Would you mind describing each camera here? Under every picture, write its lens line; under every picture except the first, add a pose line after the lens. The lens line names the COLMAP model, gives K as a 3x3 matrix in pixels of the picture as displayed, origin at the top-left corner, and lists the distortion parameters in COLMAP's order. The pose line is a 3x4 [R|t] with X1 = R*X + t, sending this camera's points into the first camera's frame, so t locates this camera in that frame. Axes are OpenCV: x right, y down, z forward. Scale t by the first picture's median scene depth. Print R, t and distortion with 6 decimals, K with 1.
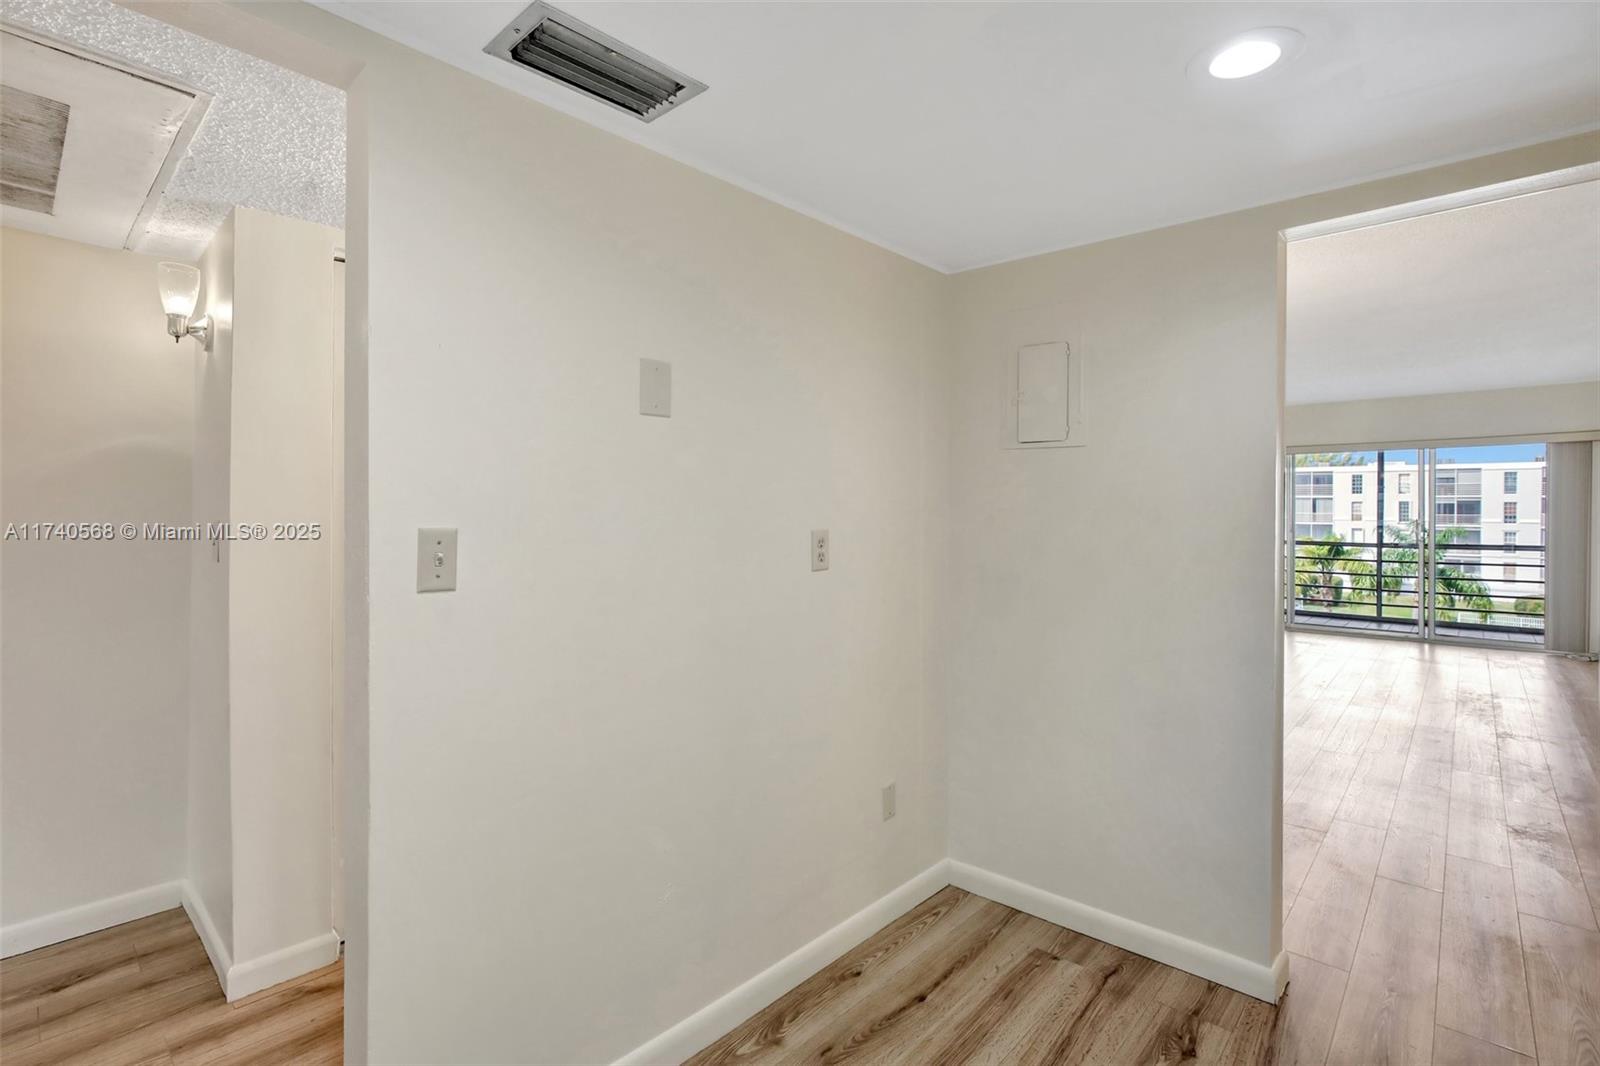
lens RADIAL K [[748.3, 0, 819.5], [0, 748.3, 511.2], [0, 0, 1]] dist [-0.028106, 0.000801]
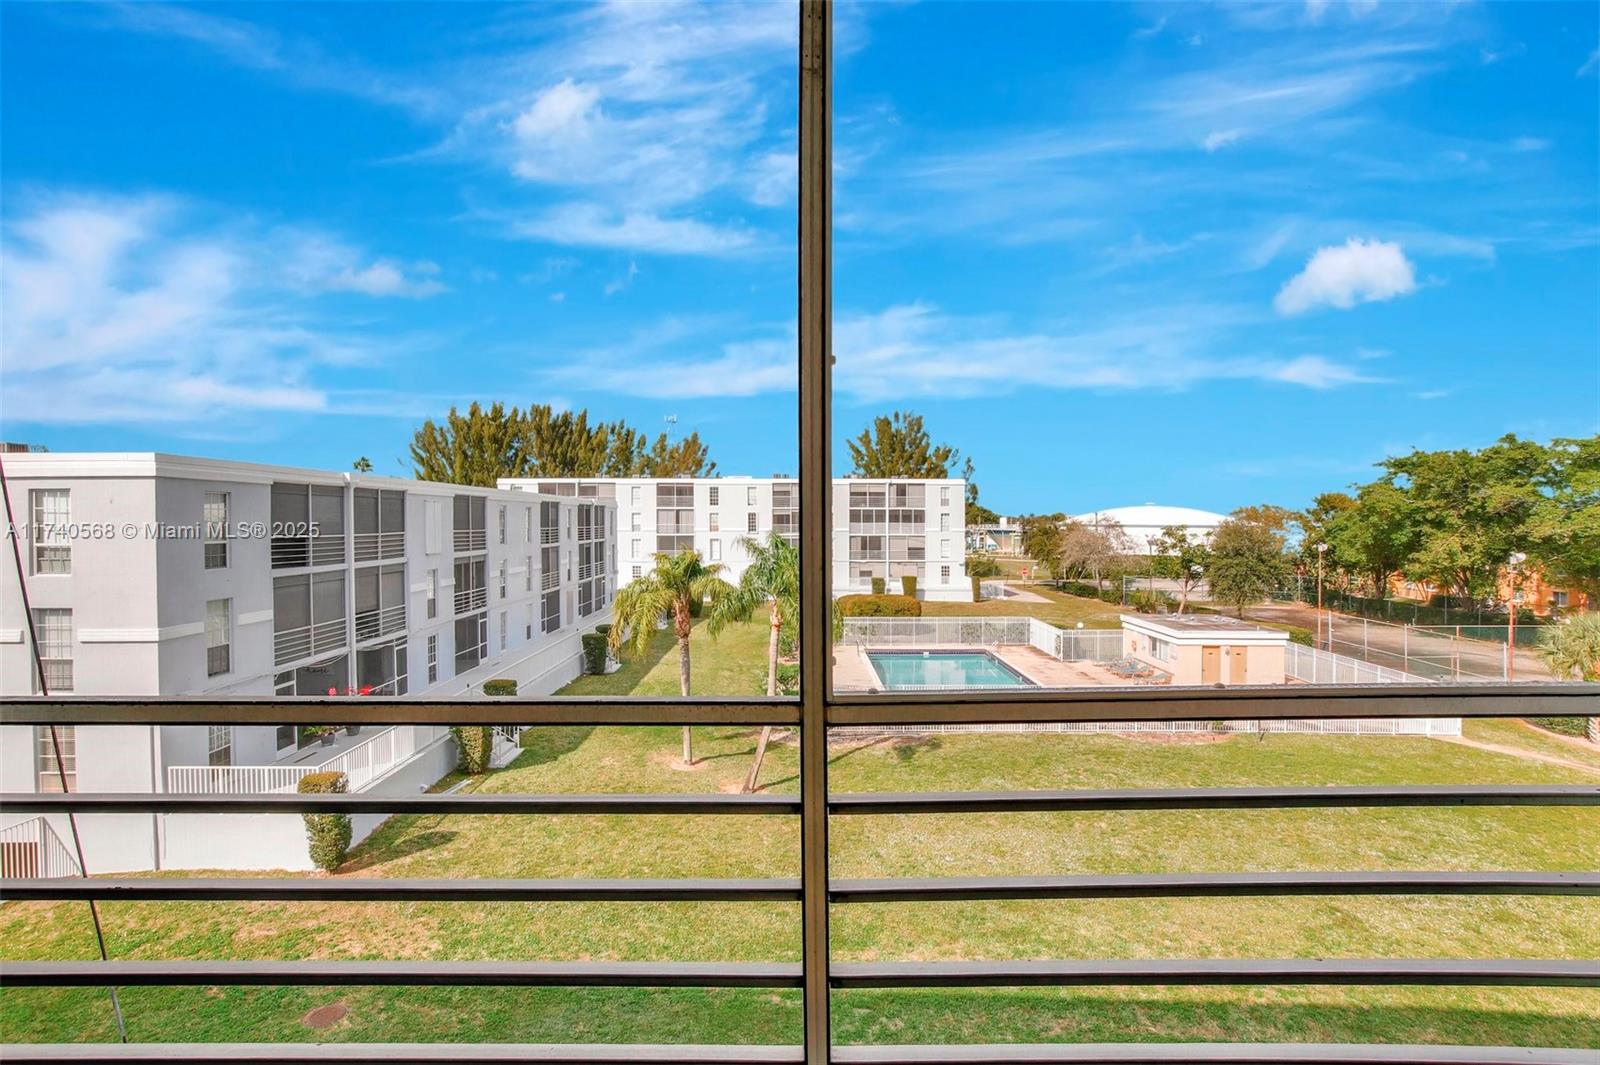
lens RADIAL K [[784.0, 0, 800.1], [0, 784.0, 520.0], [0, 0, 1]] dist [-0.017805, 0.000165]
pose [[0.739102, -0.006892, 0.673559, 0.159633], [0.012840, 0.999910, -0.003858, 0.002902], [-0.673472, 0.011500, 0.739124, 0.218400]]
